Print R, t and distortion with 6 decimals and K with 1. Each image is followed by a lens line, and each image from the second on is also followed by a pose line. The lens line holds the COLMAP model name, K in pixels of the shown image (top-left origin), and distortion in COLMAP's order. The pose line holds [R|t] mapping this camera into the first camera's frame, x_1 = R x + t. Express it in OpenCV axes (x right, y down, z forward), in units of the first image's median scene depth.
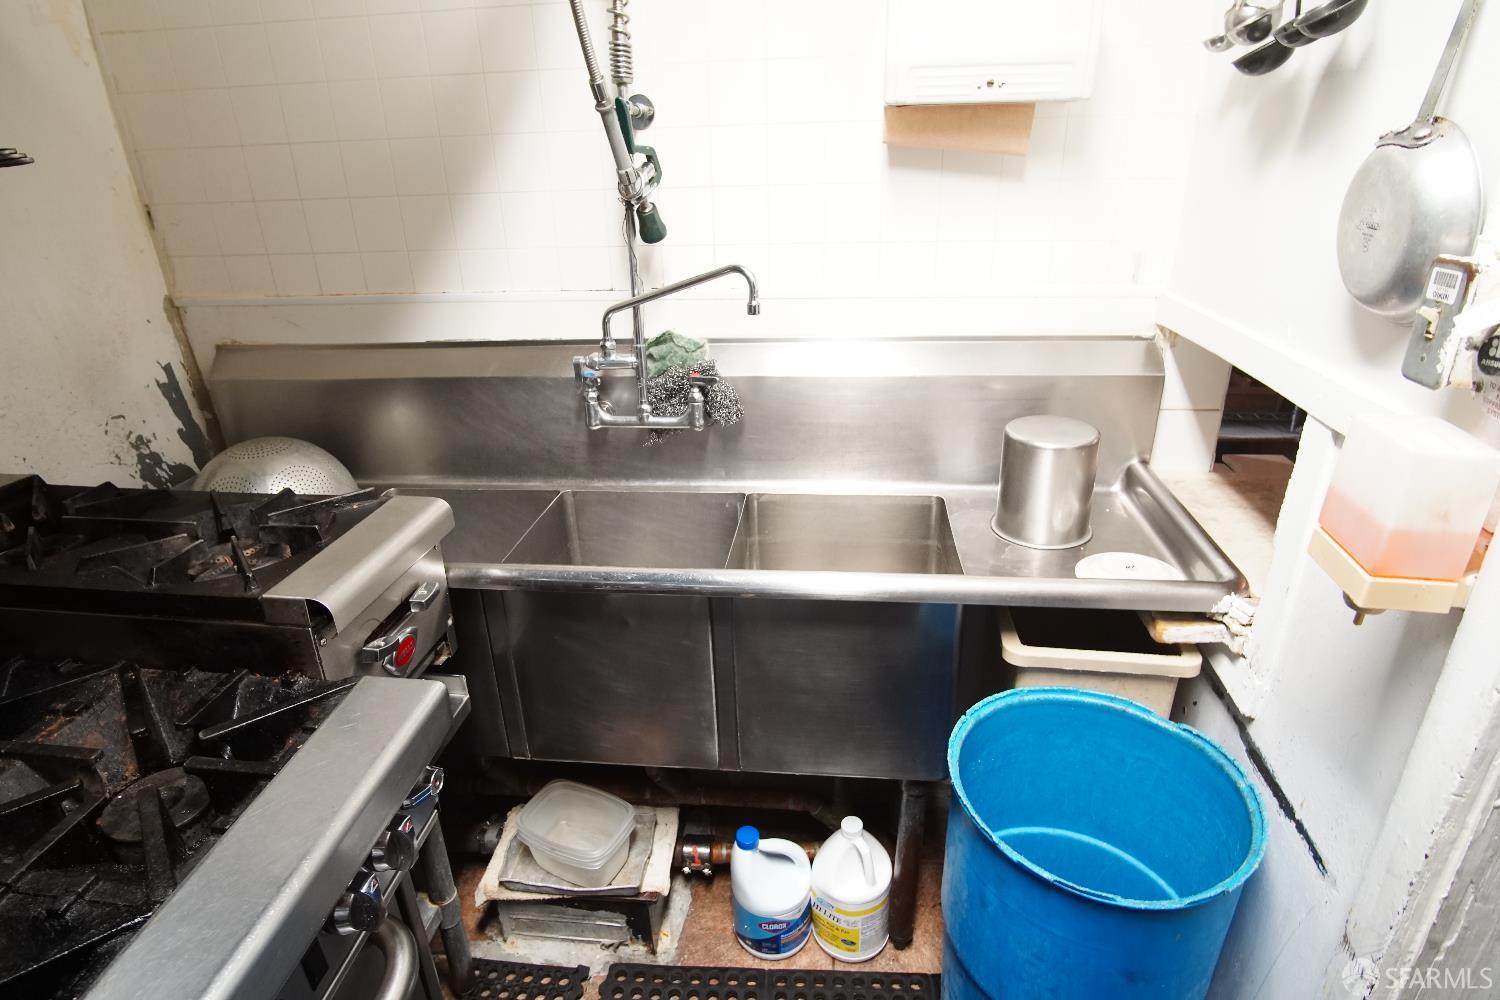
lens RADIAL K [[803.6, 0, 742.6], [0, 803.6, 500.8], [0, 0, 1]] dist [-0.034474, 0.008215]
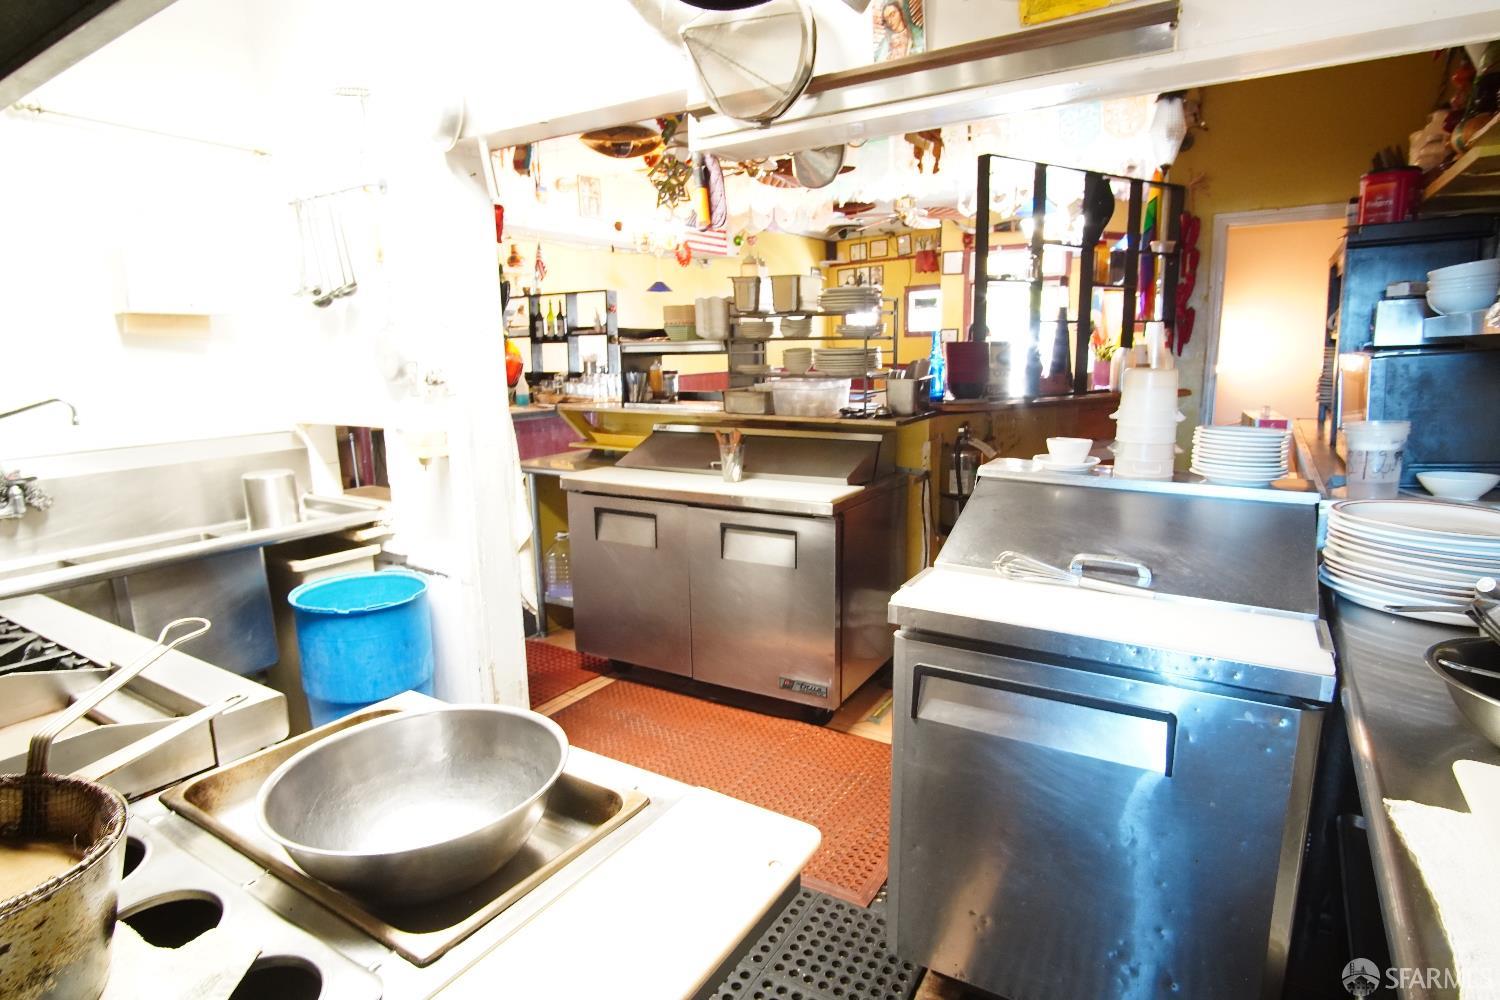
lens RADIAL K [[803.6, 0, 740.9], [0, 803.6, 496.4], [0, 0, 1]] dist [-0.034474, 0.008215]
pose [[0.432658, -0.140116, 0.890604, -0.741931], [0.362604, 0.931473, -0.029608, 0.386393], [-0.825424, 0.335747, 0.453816, -0.704695]]
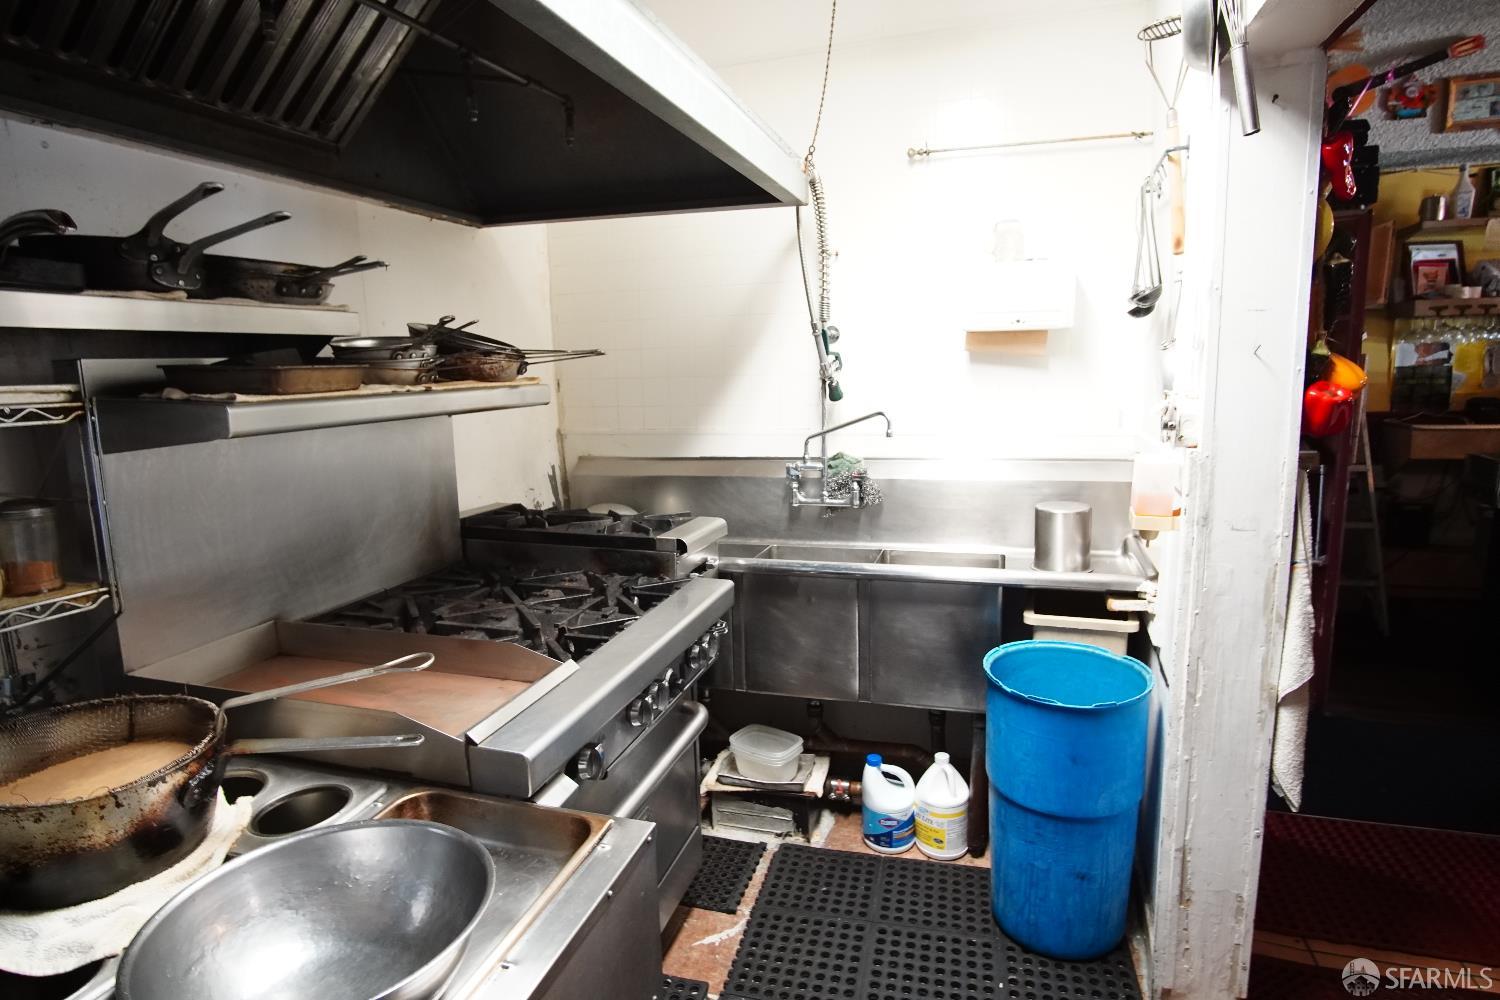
lens RADIAL K [[803.6, 0, 748.2], [0, 803.6, 500.8], [0, 0, 1]] dist [-0.034474, 0.008215]
pose [[0.981953, 0.034984, -0.185860, 0.037883], [-0.078021, 0.970154, -0.229597, 0.308139], [0.172281, 0.239954, 0.955375, -0.673455]]
